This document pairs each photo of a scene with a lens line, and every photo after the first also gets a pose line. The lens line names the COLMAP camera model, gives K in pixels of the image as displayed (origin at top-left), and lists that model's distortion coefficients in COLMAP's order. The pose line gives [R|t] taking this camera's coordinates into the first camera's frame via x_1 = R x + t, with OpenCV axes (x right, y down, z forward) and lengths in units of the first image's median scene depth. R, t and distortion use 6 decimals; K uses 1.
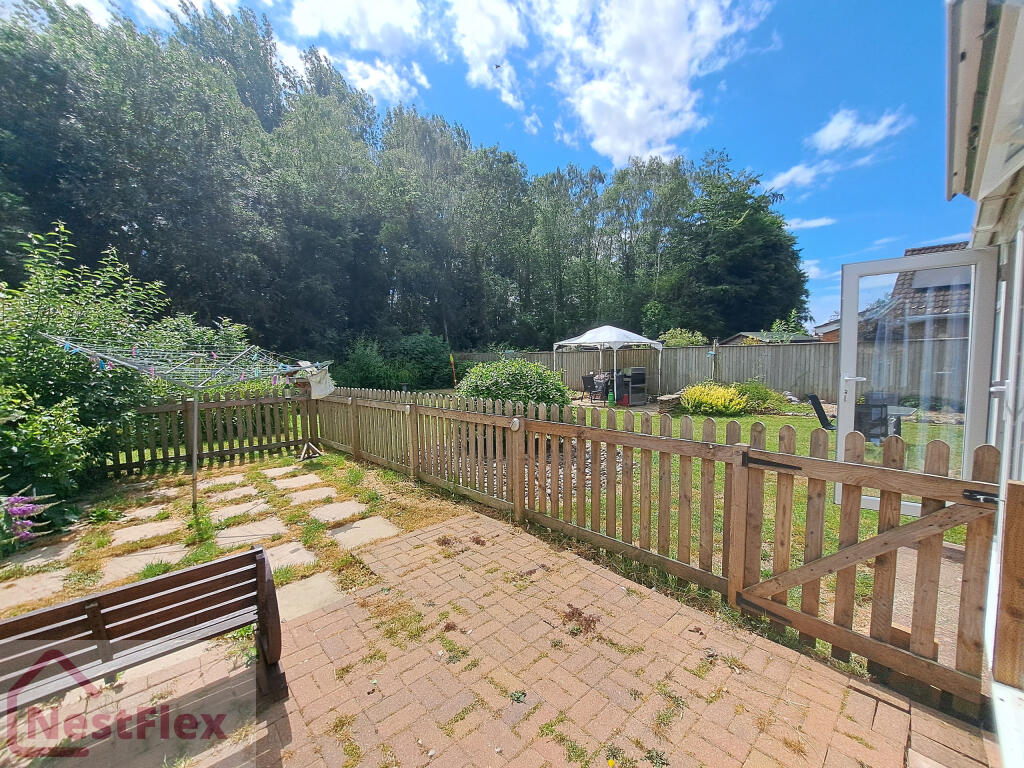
lens RADIAL K [[406.3, 0, 515.9], [0, 406.3, 387.7], [0, 0, 1]] dist [-0.016086, 0.000204]
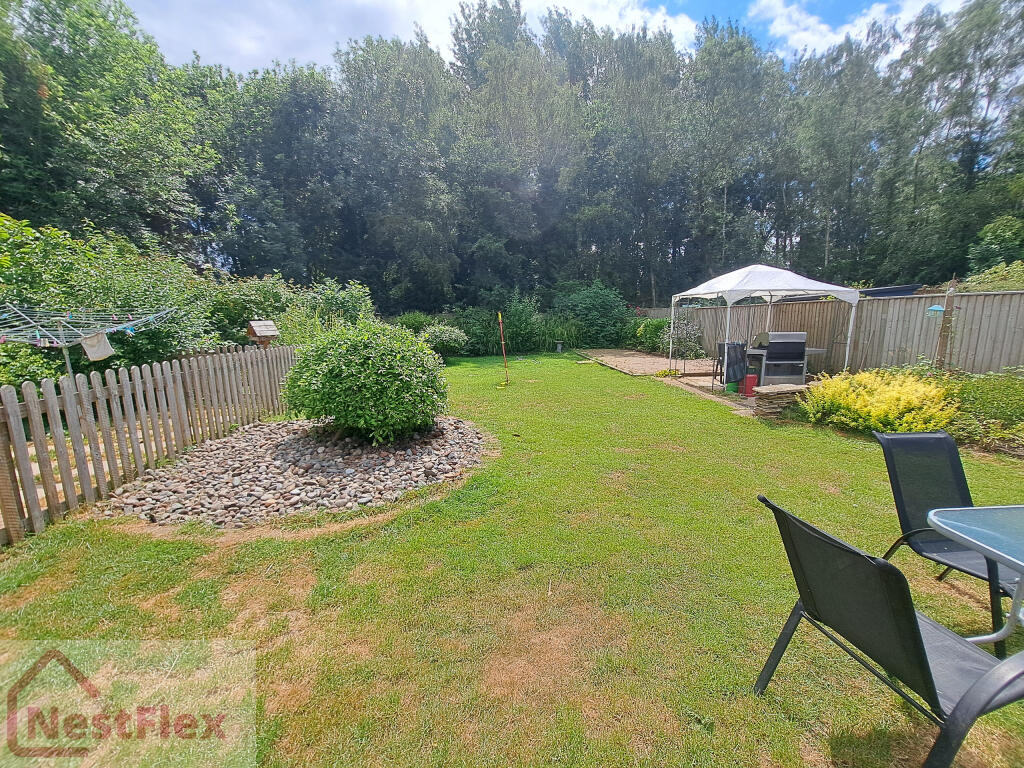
lens RADIAL K [[406.3, 0, 513.1], [0, 406.3, 383.9], [0, 0, 1]] dist [-0.016086, 0.000204]
pose [[0.812218, 0.096166, -0.575373, 0.291068], [-0.037648, 0.992904, 0.112806, -0.023943], [0.582138, -0.069961, 0.810075, 0.242918]]
